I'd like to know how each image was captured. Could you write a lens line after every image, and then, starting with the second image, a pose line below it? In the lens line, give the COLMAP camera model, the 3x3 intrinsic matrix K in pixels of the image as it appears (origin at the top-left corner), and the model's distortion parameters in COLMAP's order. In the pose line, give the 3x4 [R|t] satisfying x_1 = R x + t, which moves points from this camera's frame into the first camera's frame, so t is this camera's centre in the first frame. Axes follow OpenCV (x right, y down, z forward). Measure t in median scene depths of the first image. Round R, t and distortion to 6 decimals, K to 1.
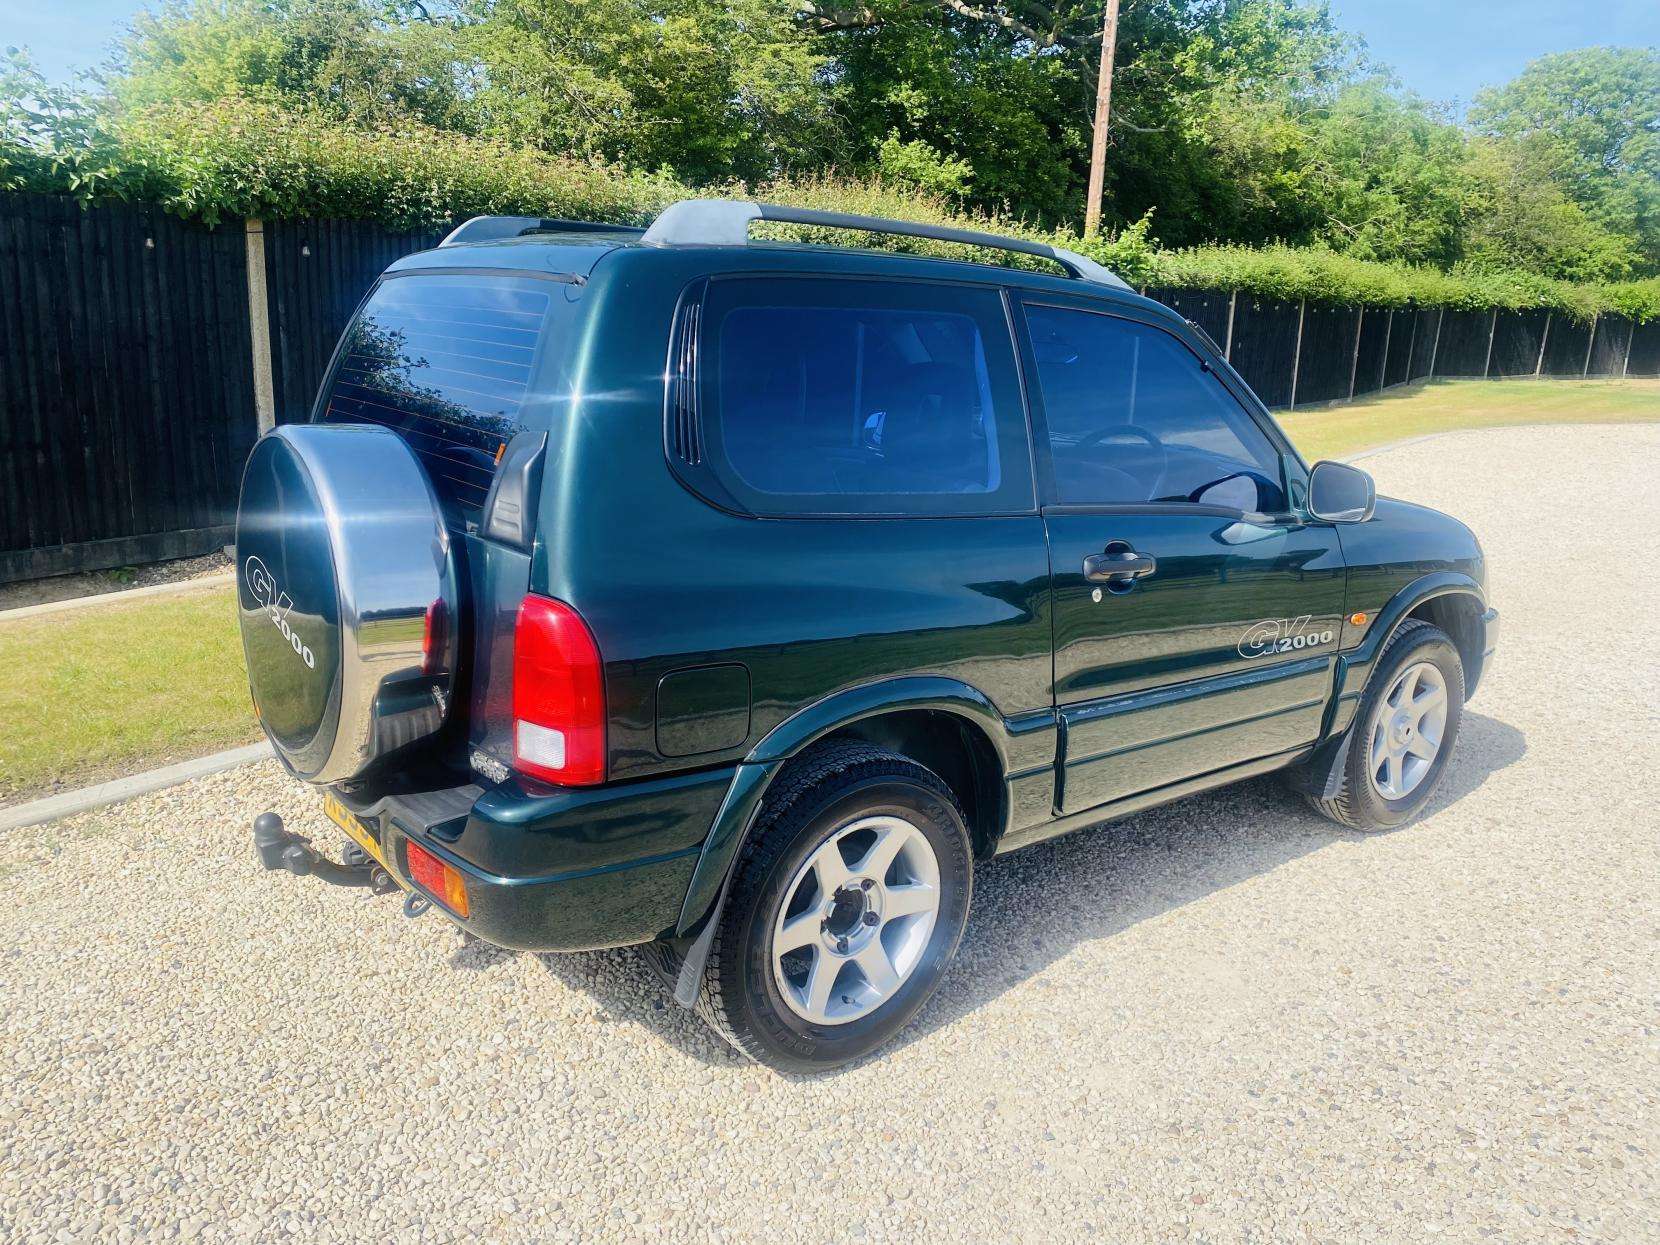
lens RADIAL K [[1287.8, 0, 821.8], [0, 1287.8, 596.0], [0, 0, 1]] dist [0.010099, -0.000798]
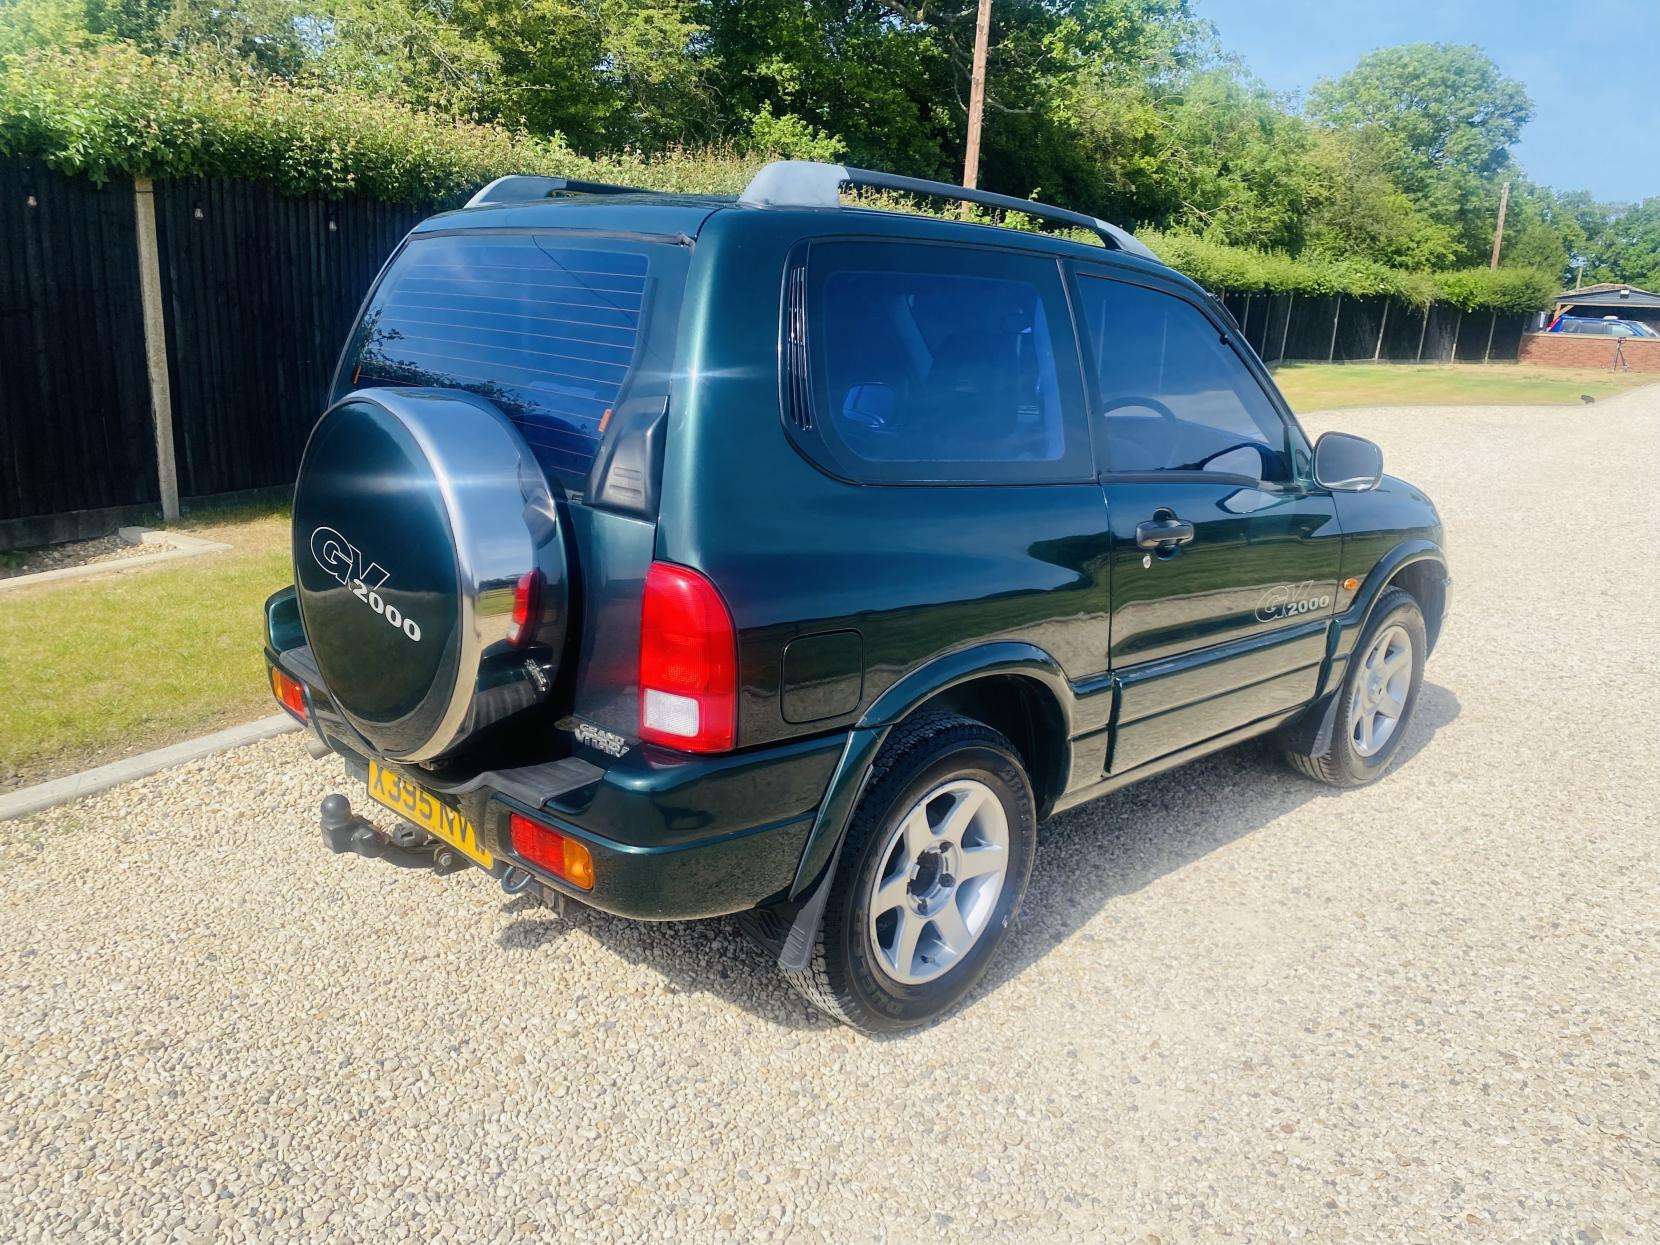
lens RADIAL K [[1292.1, 0, 823.5], [0, 1292.1, 622.7], [0, 0, 1]] dist [0.011848, -0.002877]
pose [[0.993805, -0.015580, 0.110037, -0.155076], [0.011829, 0.999329, 0.034658, 0.009492], [-0.110503, -0.033142, 0.993323, 0.002251]]
